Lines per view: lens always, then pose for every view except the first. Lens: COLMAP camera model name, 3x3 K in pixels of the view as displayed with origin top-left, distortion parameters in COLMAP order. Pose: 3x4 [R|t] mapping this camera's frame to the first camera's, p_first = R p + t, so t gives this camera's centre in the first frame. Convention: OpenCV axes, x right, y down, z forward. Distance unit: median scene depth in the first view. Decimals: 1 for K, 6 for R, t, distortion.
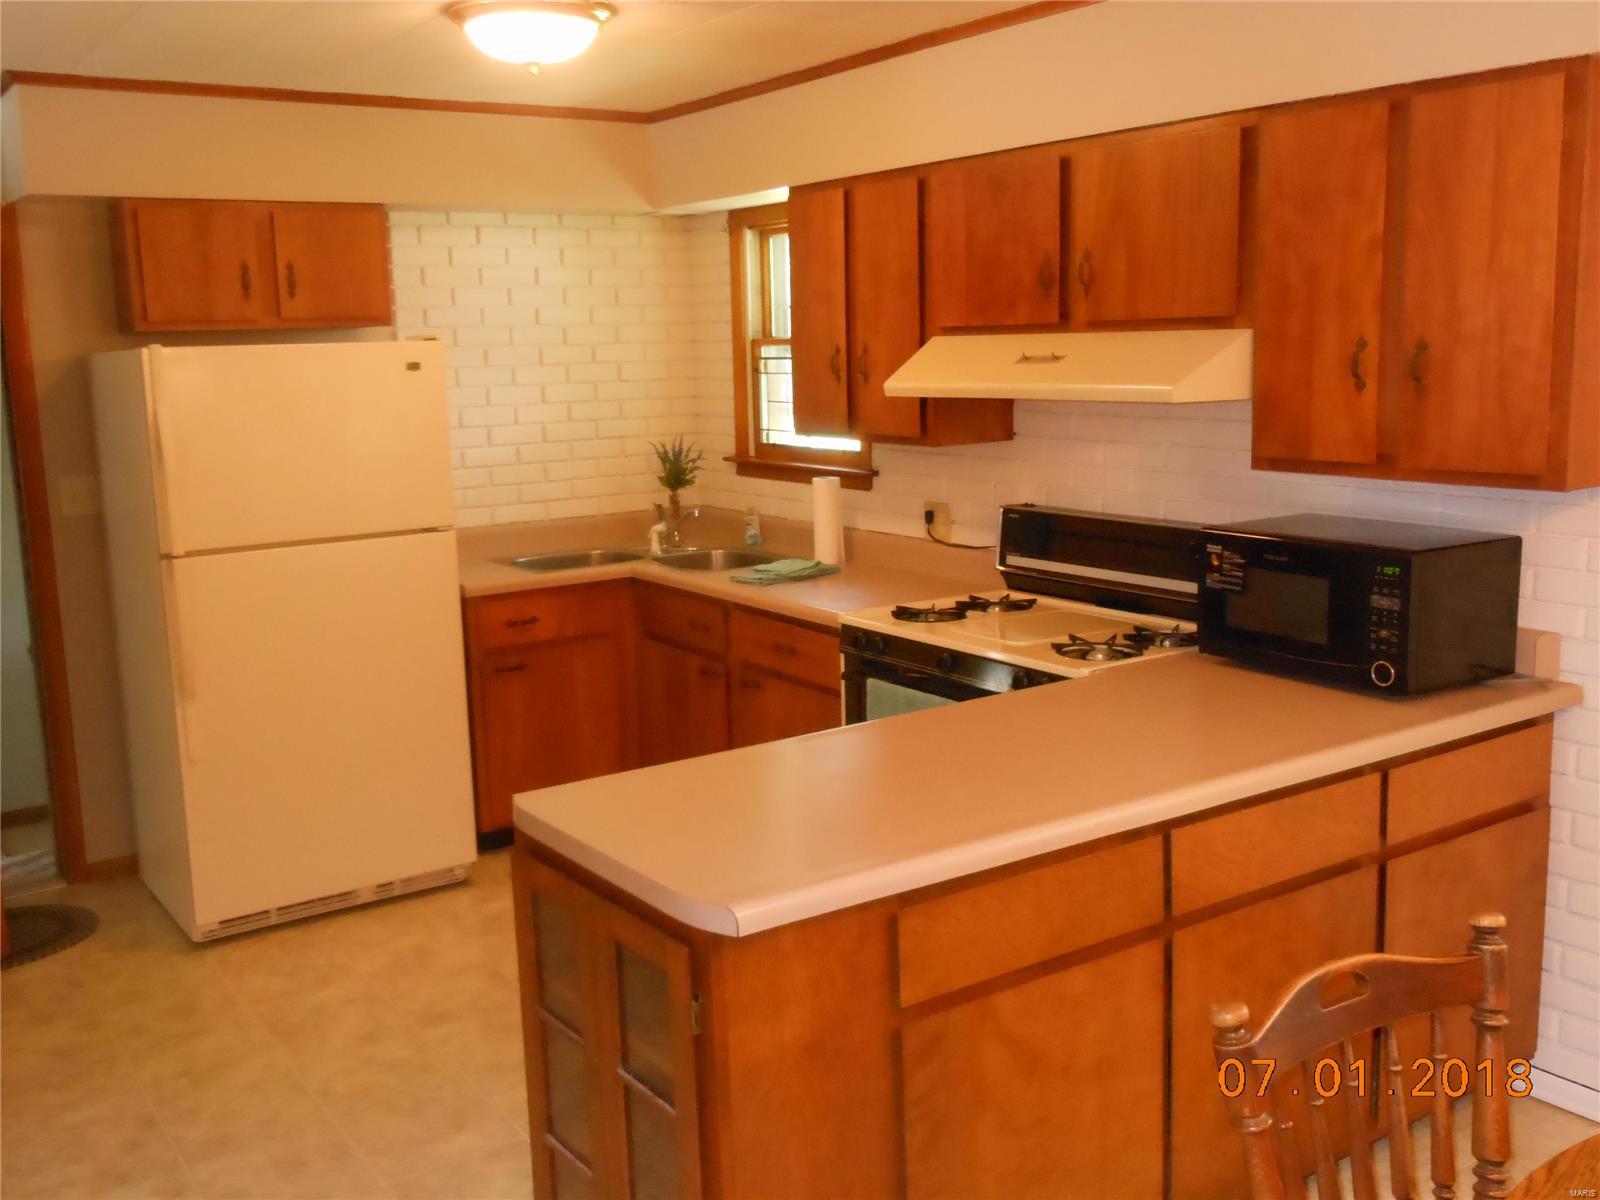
lens RADIAL K [[1571.9, 0, 802.1], [0, 1571.9, 594.6], [0, 0, 1]] dist [-0.004882, 0.000000]
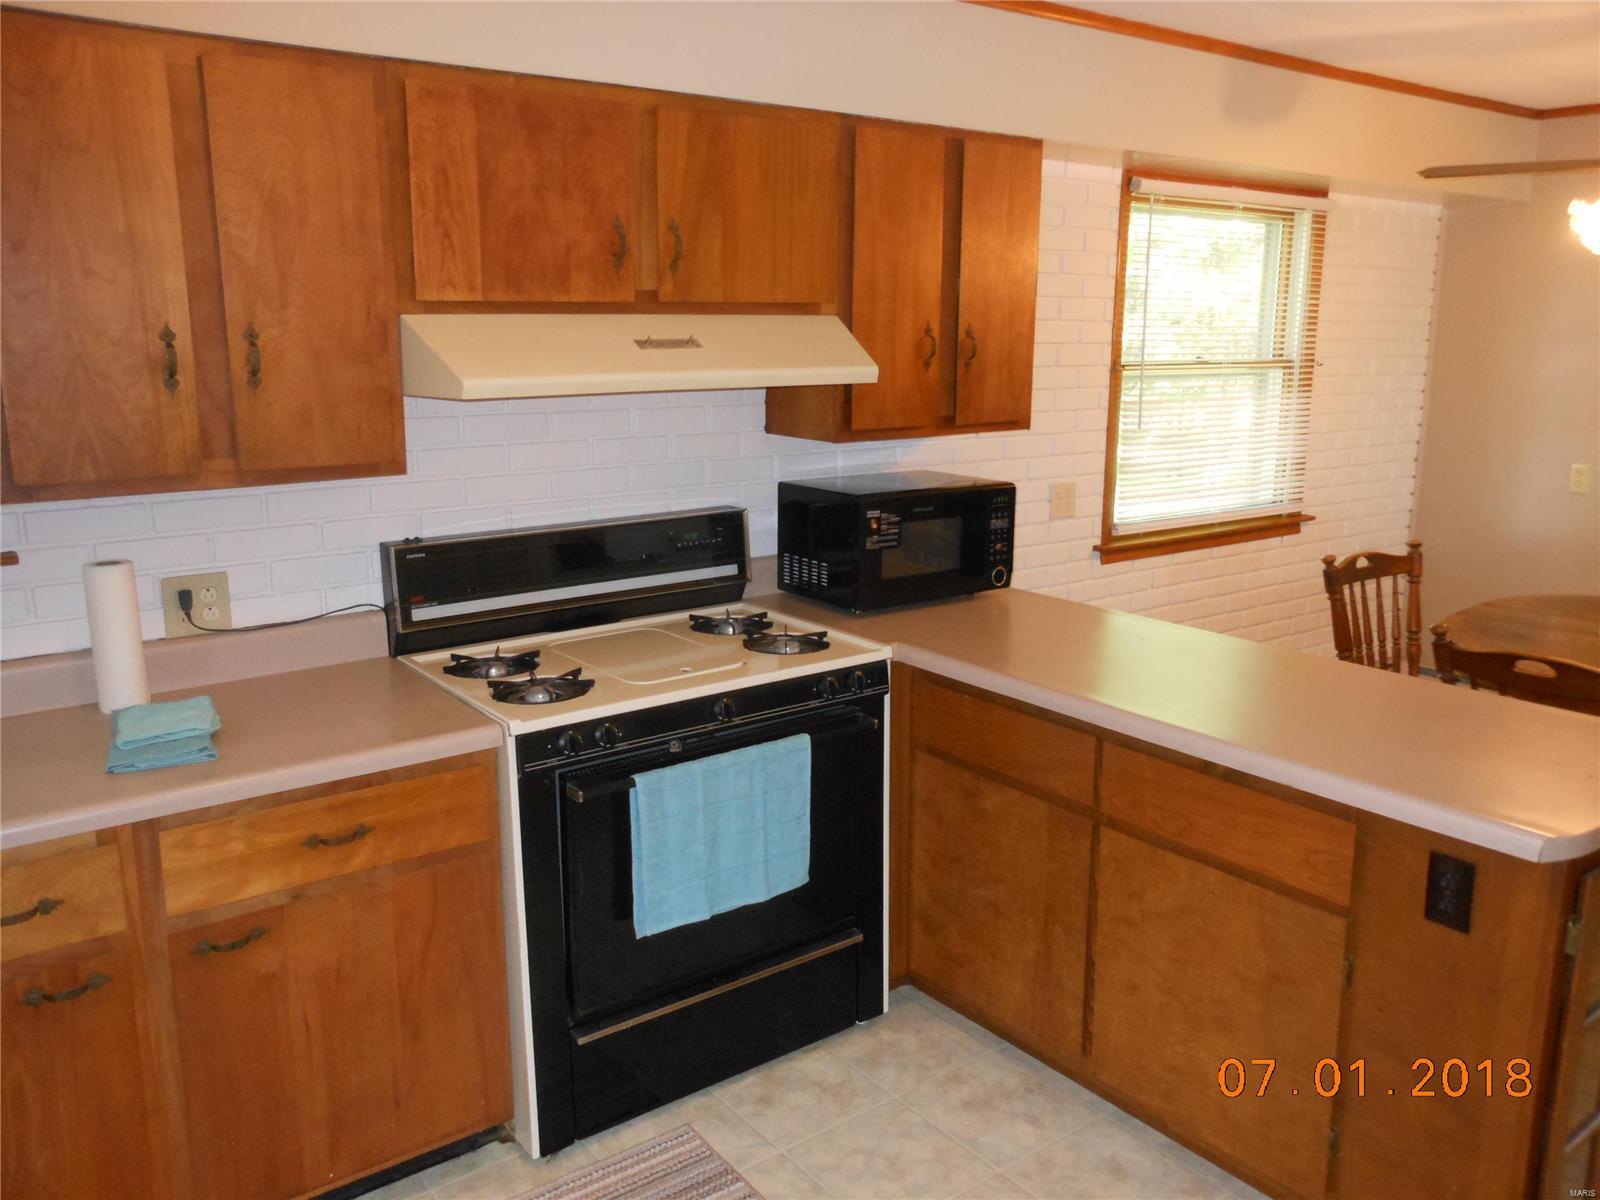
lens RADIAL K [[1289.7, 0, 799.8], [0, 1289.7, 603.5], [0, 0, 1]] dist [-0.014746, -0.004100]
pose [[-0.051434, -0.179066, 0.982492, -0.454423], [0.171801, 0.967541, 0.185335, -0.103141], [-0.983788, 0.178325, -0.019001, 0.764411]]
